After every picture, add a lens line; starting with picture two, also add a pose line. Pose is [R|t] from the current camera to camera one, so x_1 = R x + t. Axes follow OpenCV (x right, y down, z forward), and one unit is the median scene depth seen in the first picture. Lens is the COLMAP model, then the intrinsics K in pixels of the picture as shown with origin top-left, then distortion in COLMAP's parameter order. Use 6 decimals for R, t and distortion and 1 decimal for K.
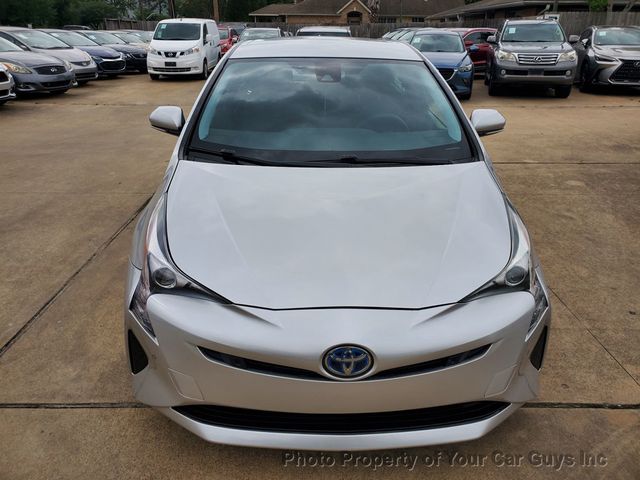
lens RADIAL K [[500.5, 0, 322.8], [0, 500.5, 234.2], [0, 0, 1]] dist [0.003452, 0.016792]
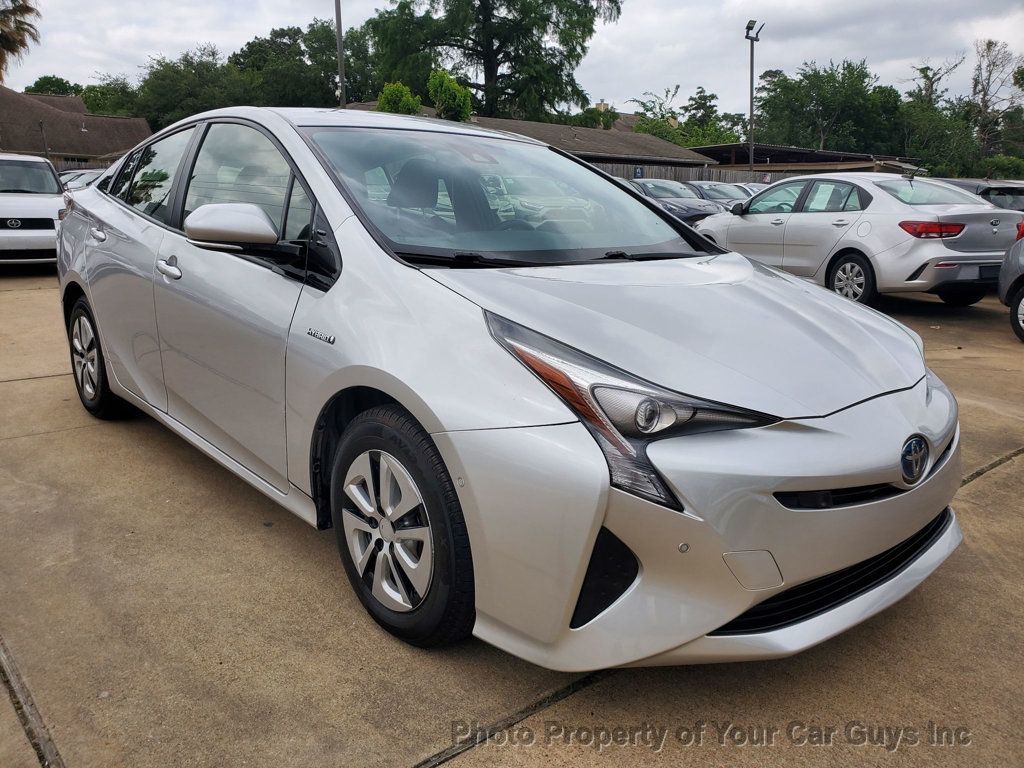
lens RADIAL K [[800.8, 0, 515.0], [0, 800.8, 382.3], [0, 0, 1]] dist [0.003452, 0.016792]
pose [[0.768367, -0.142655, 0.623908, -0.807381], [0.232410, 0.970489, -0.064322, 0.057354], [-0.596320, 0.194426, 0.778846, 0.284256]]
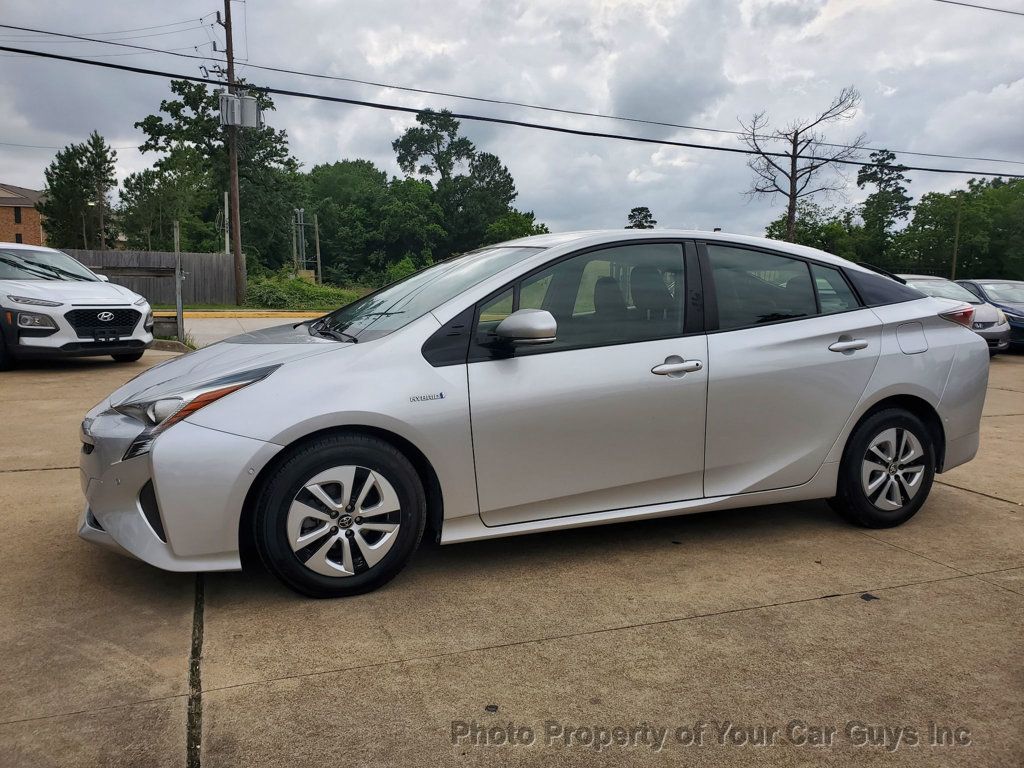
lens RADIAL K [[800.8, 0, 509.9], [0, 800.8, 388.7], [0, 0, 1]] dist [0.003452, 0.016792]
pose [[0.340437, 0.120508, -0.932513, 1.723640], [-0.369132, 0.929261, -0.014673, -0.162666], [0.864780, 0.349216, 0.360838, 0.834771]]
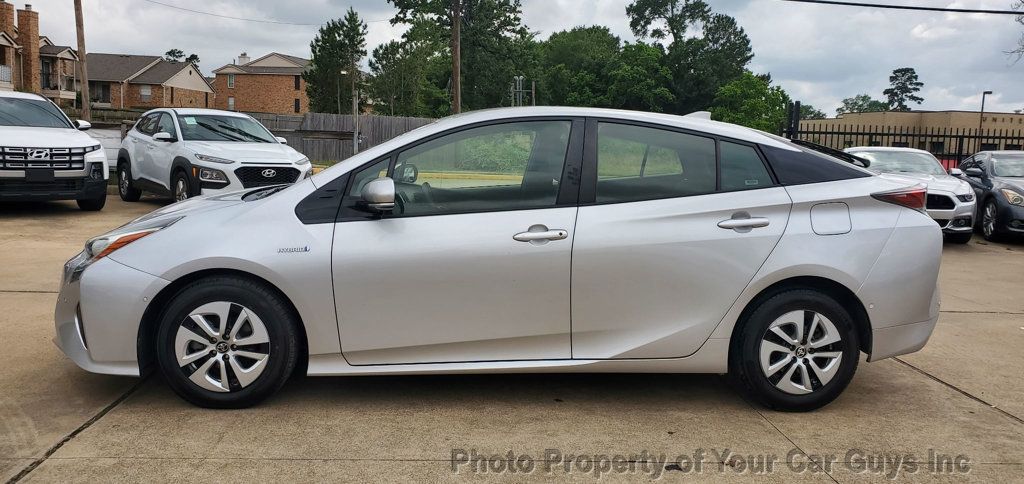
lens RADIAL K [[798.8, 0, 512.2], [0, 798.8, 250.6], [0, 0, 1]] dist [0.036393, -0.038691]
pose [[0.051390, 0.129279, -0.990276, 2.034613], [-0.408280, 0.907656, 0.097305, -0.453487], [0.911409, 0.399309, 0.099426, 1.453586]]
